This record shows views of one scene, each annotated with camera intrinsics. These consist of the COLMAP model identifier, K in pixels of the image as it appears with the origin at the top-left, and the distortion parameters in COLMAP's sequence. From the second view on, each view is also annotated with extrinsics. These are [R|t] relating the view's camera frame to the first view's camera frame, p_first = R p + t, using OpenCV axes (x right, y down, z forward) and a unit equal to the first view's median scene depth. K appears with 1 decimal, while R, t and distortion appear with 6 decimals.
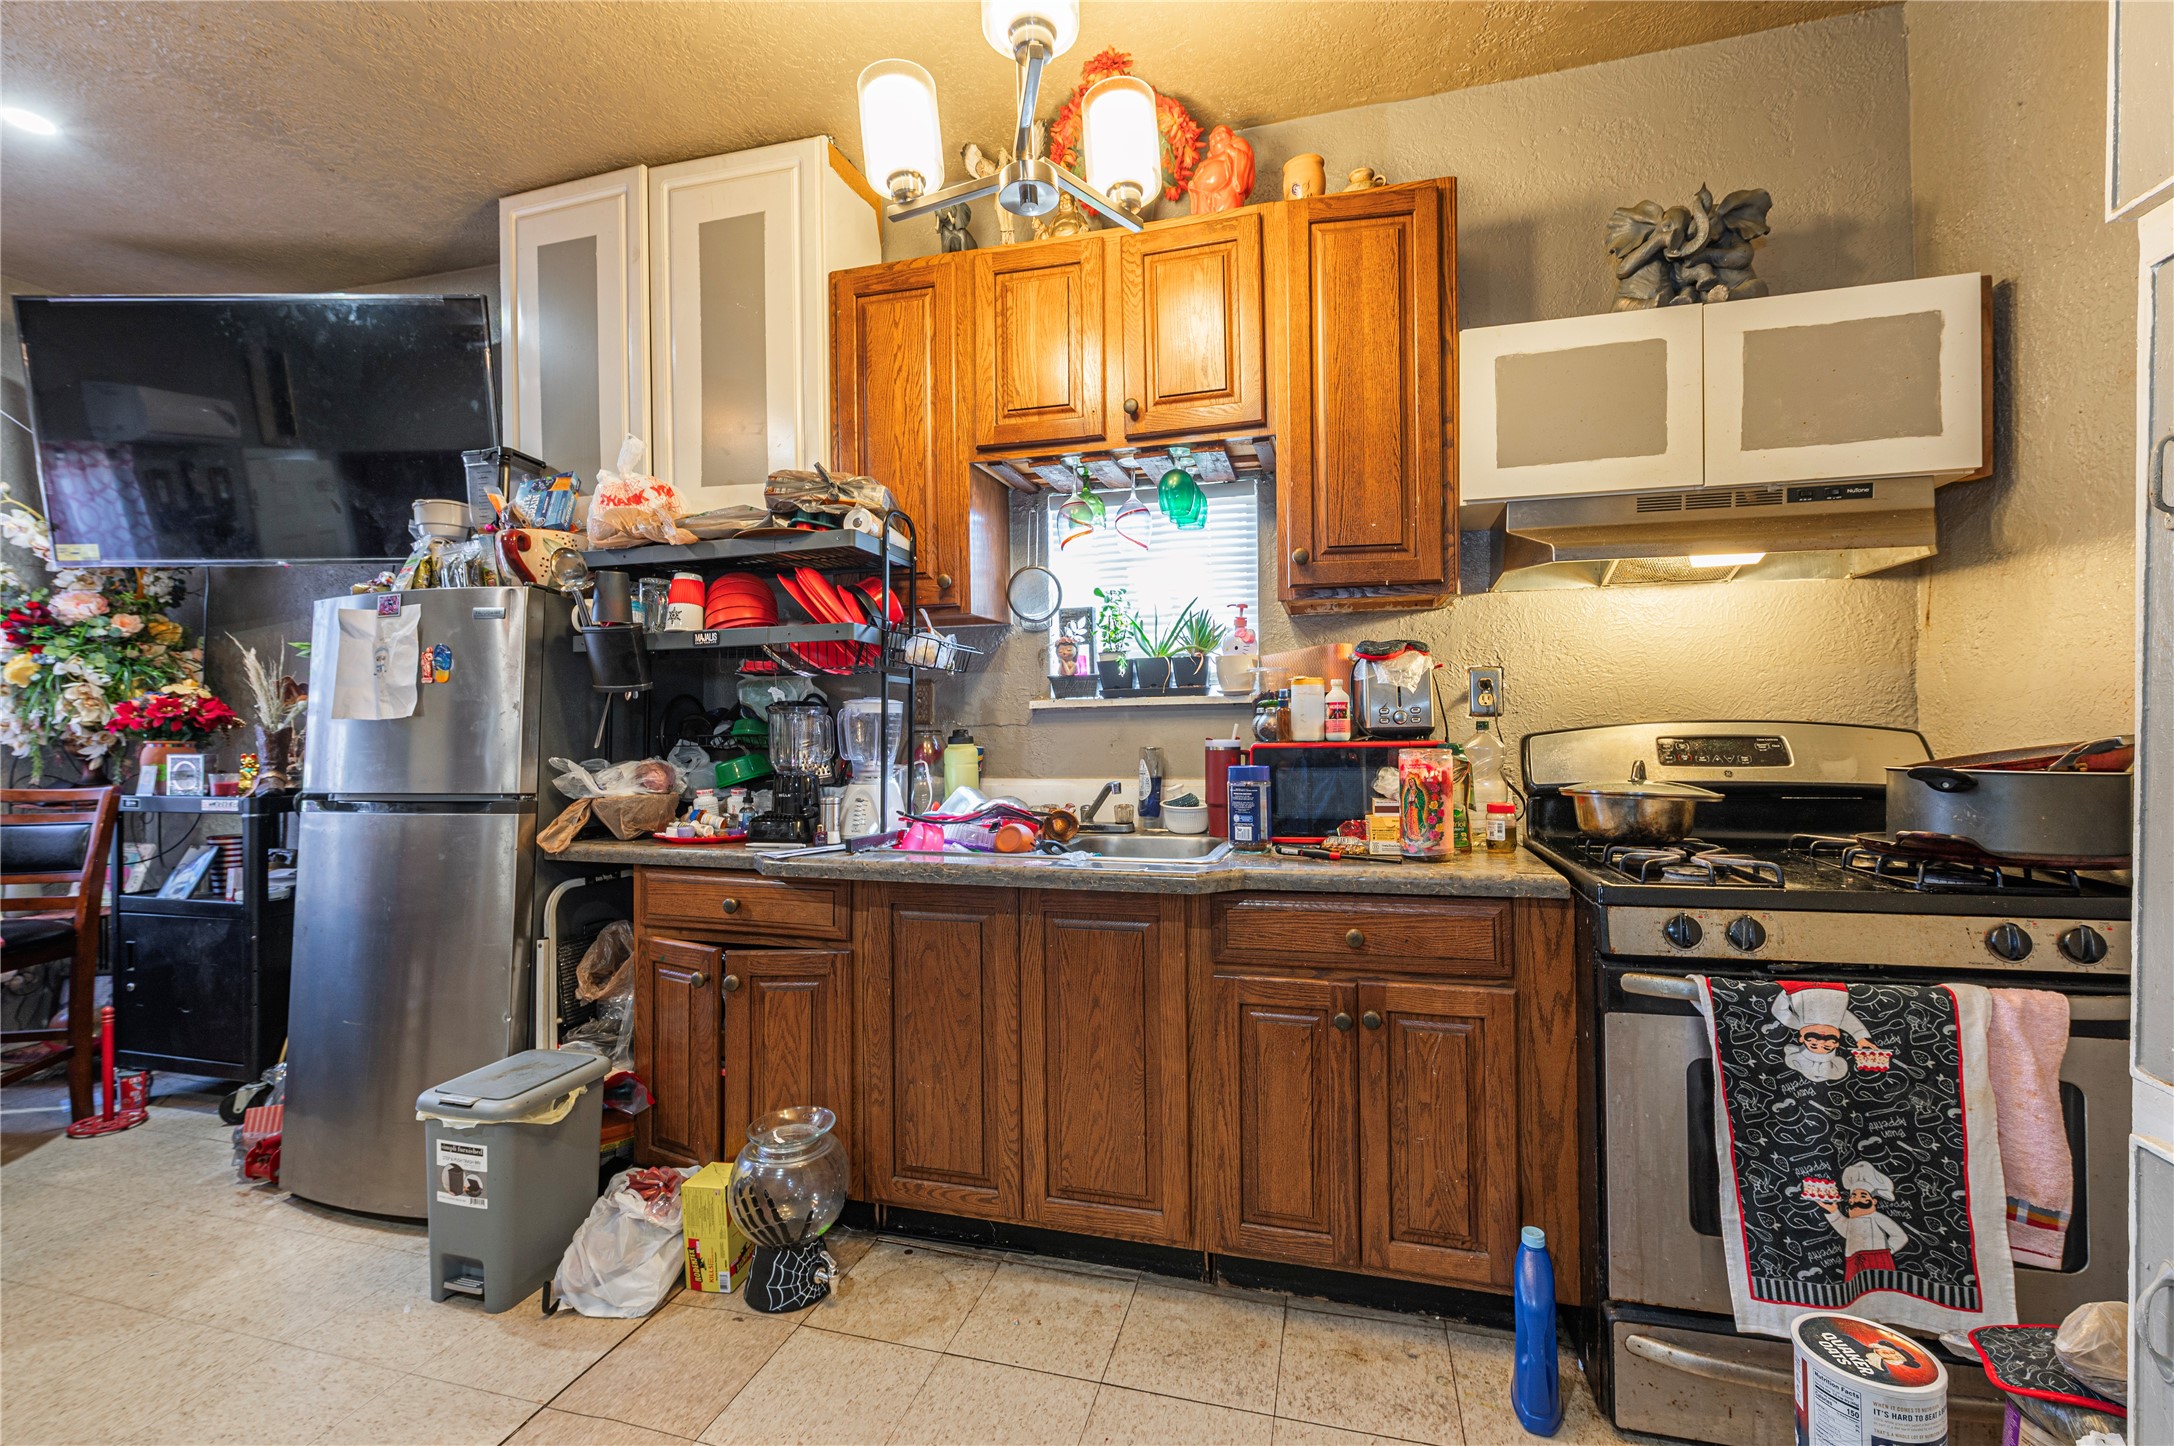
lens RADIAL K [[924.2, 0, 1091.4], [0, 924.2, 722.8], [0, 0, 1]] dist [-0.000623, -0.000443]
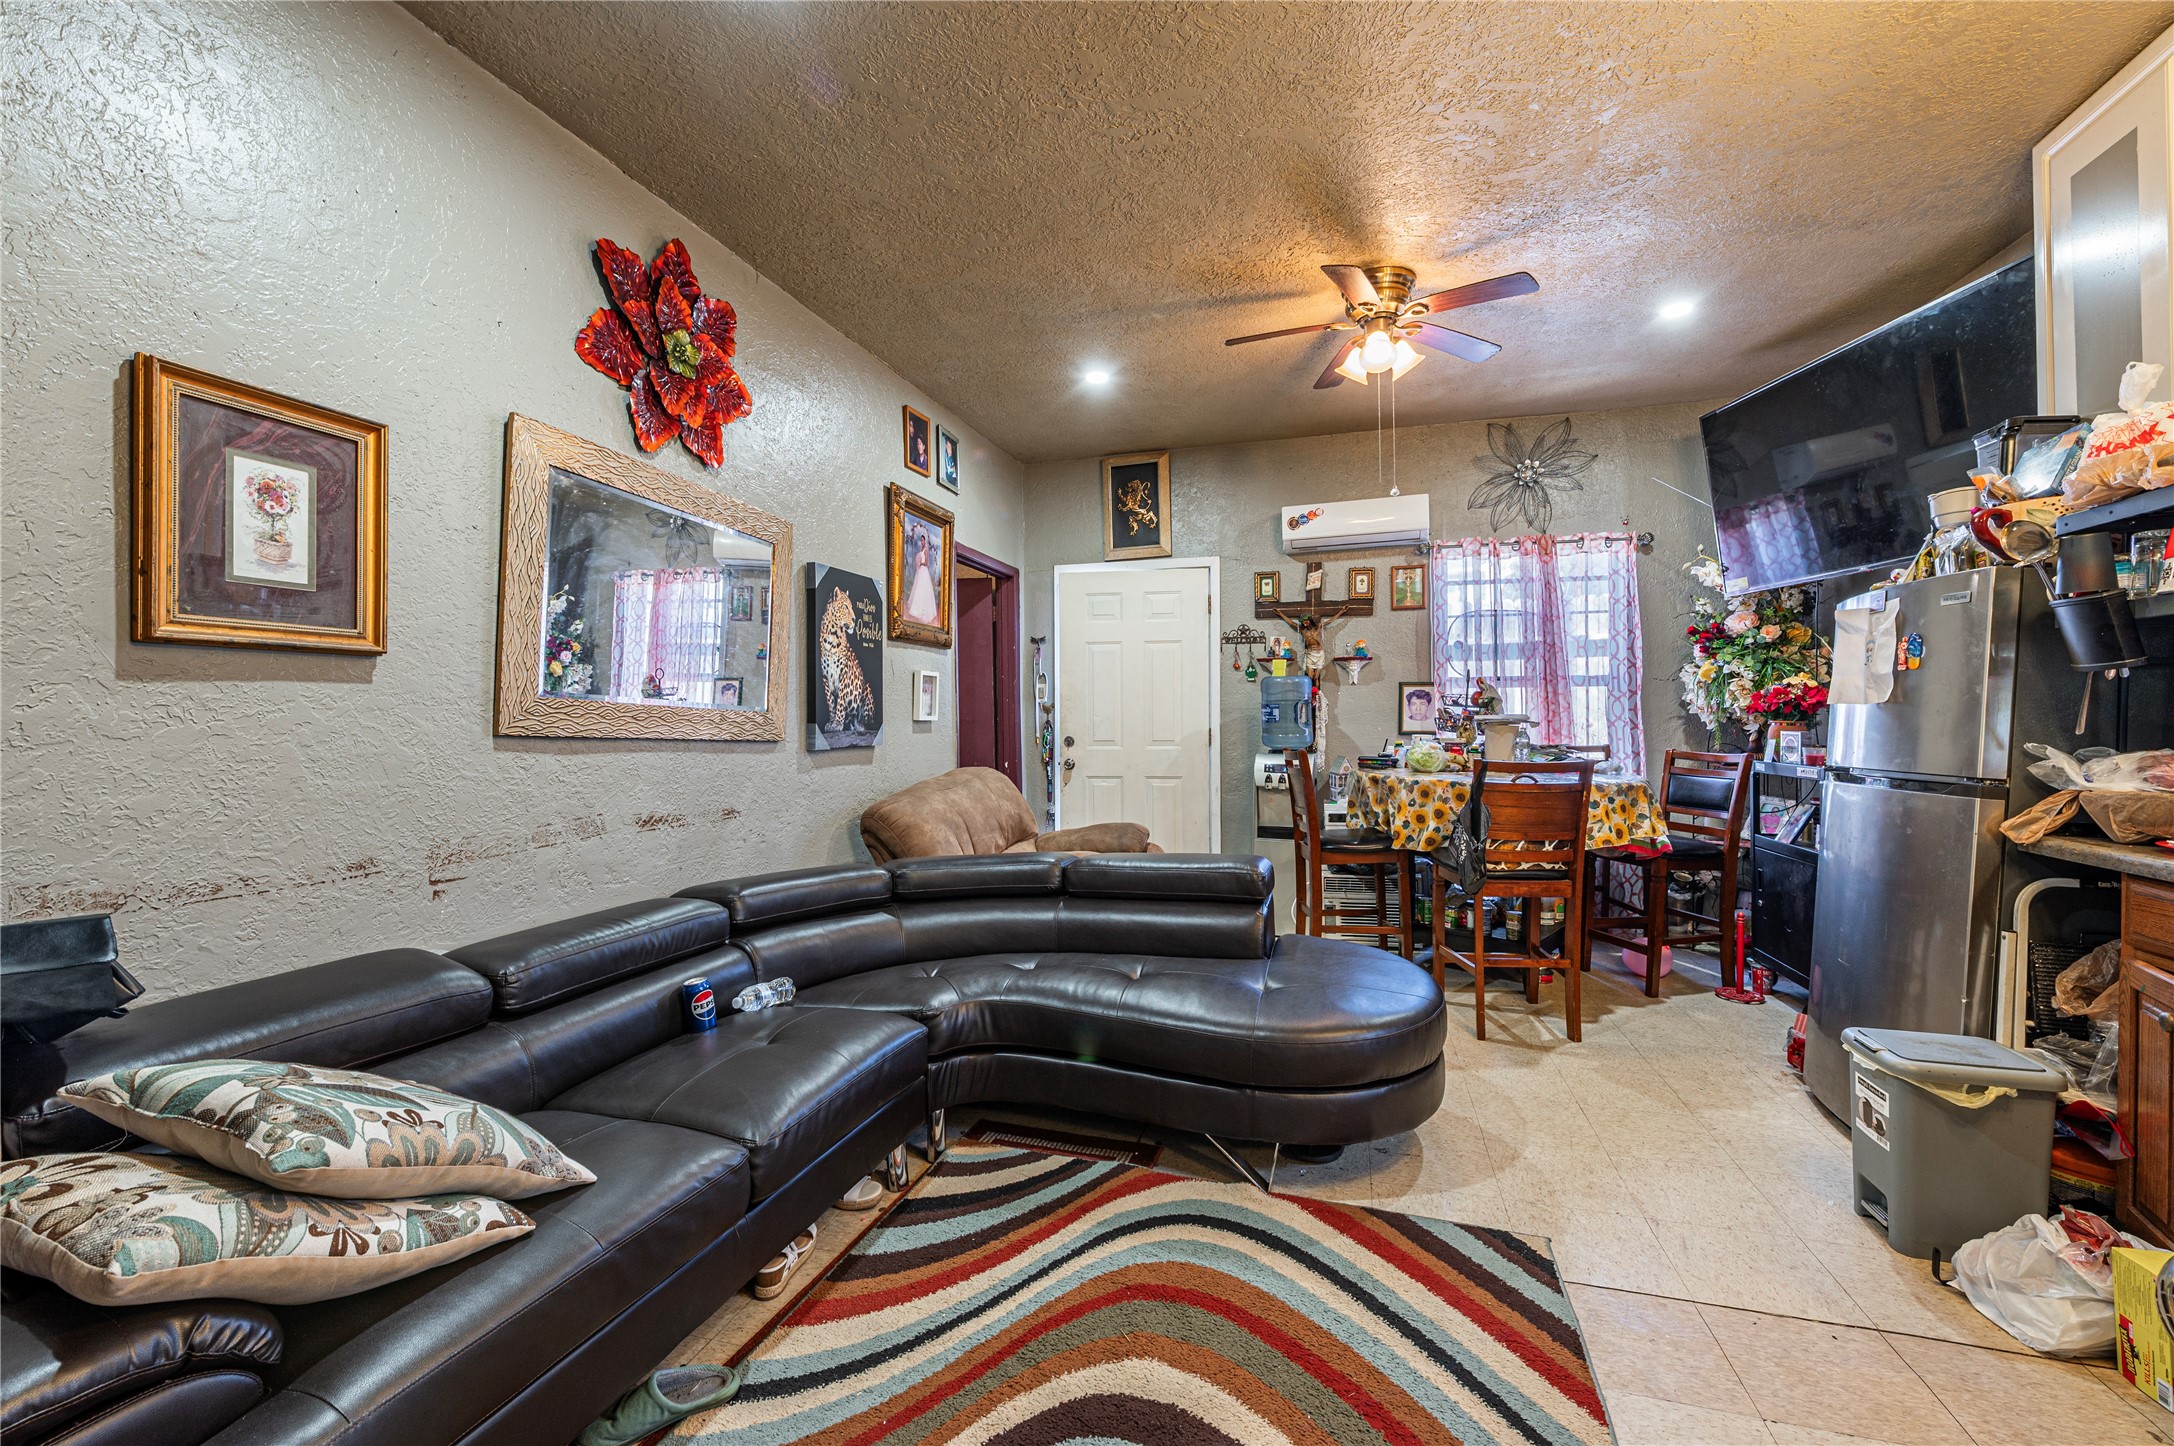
lens RADIAL K [[863.7, 0, 1087.0], [0, 863.7, 723.0], [0, 0, 1]] dist [0.001359, 0.000018]
pose [[-0.022426, 0.013879, -0.999652, 0.313593], [0.008688, 0.999869, 0.013687, -0.003237], [0.999711, -0.008378, -0.022544, 0.062069]]
